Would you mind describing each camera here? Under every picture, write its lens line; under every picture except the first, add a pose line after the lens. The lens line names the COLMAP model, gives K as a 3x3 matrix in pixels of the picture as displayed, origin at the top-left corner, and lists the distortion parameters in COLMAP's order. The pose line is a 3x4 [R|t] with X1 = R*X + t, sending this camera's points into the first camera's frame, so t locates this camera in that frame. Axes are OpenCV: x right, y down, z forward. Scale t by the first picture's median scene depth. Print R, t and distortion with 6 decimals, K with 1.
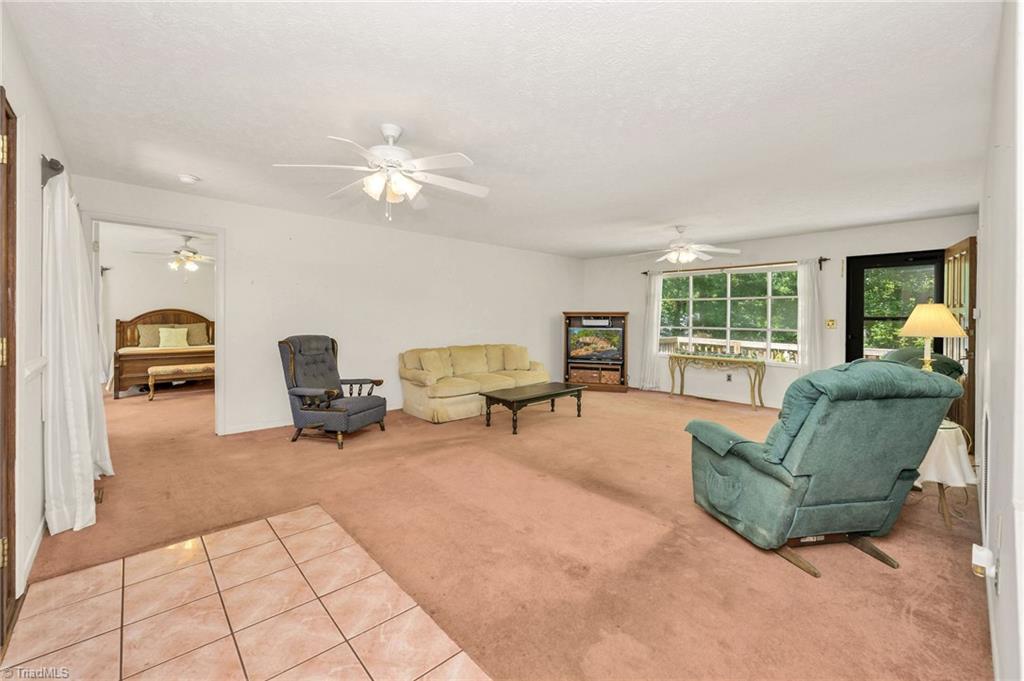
lens RADIAL K [[422.9, 0, 501.4], [0, 422.9, 319.0], [0, 0, 1]] dist [0.000589, 0.000219]
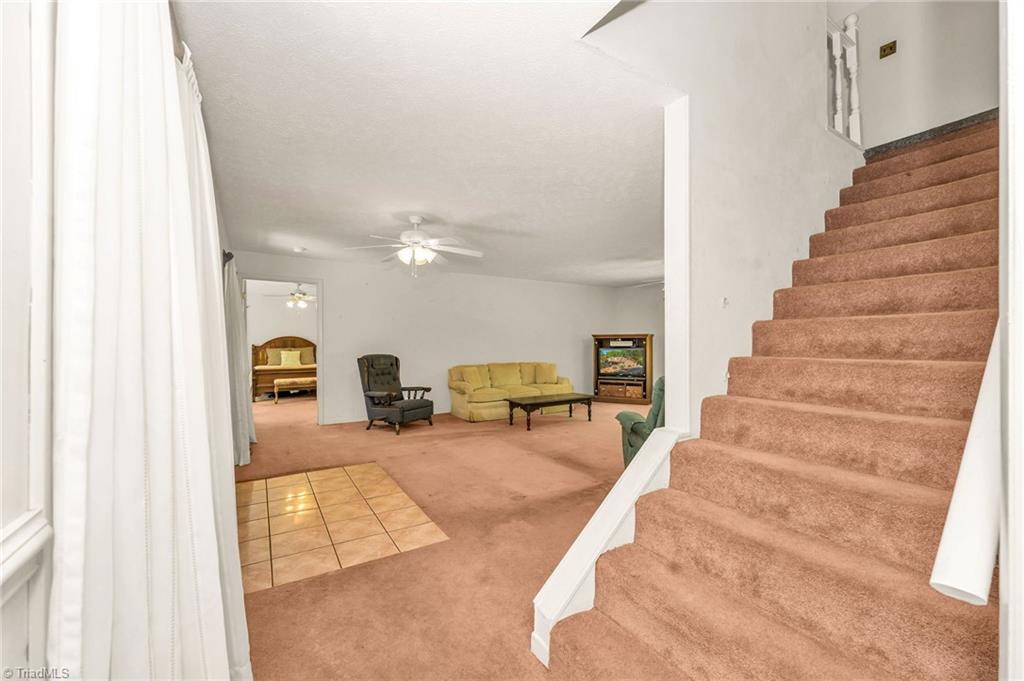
lens RADIAL K [[413.8, 0, 512.0], [0, 413.8, 340.5], [0, 0, 1]] dist [-0.000703, -0.000004]
pose [[0.985834, -0.010172, -0.167414, 0.166601], [0.009306, 0.999939, -0.005956, 0.004707], [0.167464, 0.004314, 0.985869, -0.213572]]
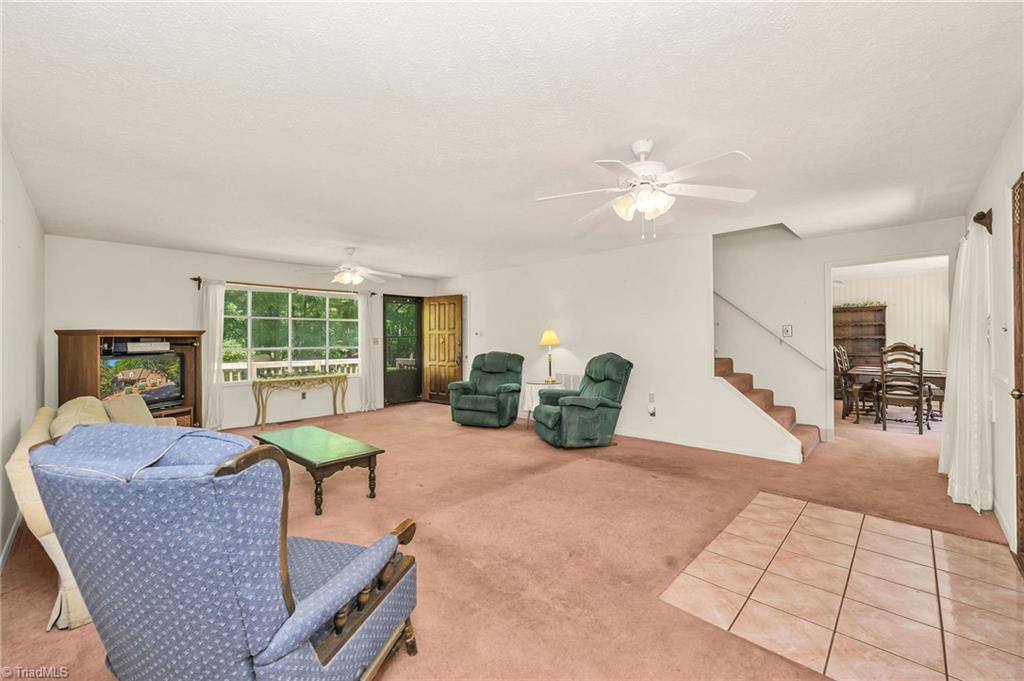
lens RADIAL K [[396.9, 0, 512.0], [0, 396.9, 340.5], [0, 0, 1]] dist [0.011134, 0.000049]
pose [[-0.064235, -0.013158, 0.997848, -0.584226], [0.004308, 0.999900, 0.013463, -0.010060], [-0.997925, 0.005163, -0.064172, 0.684857]]
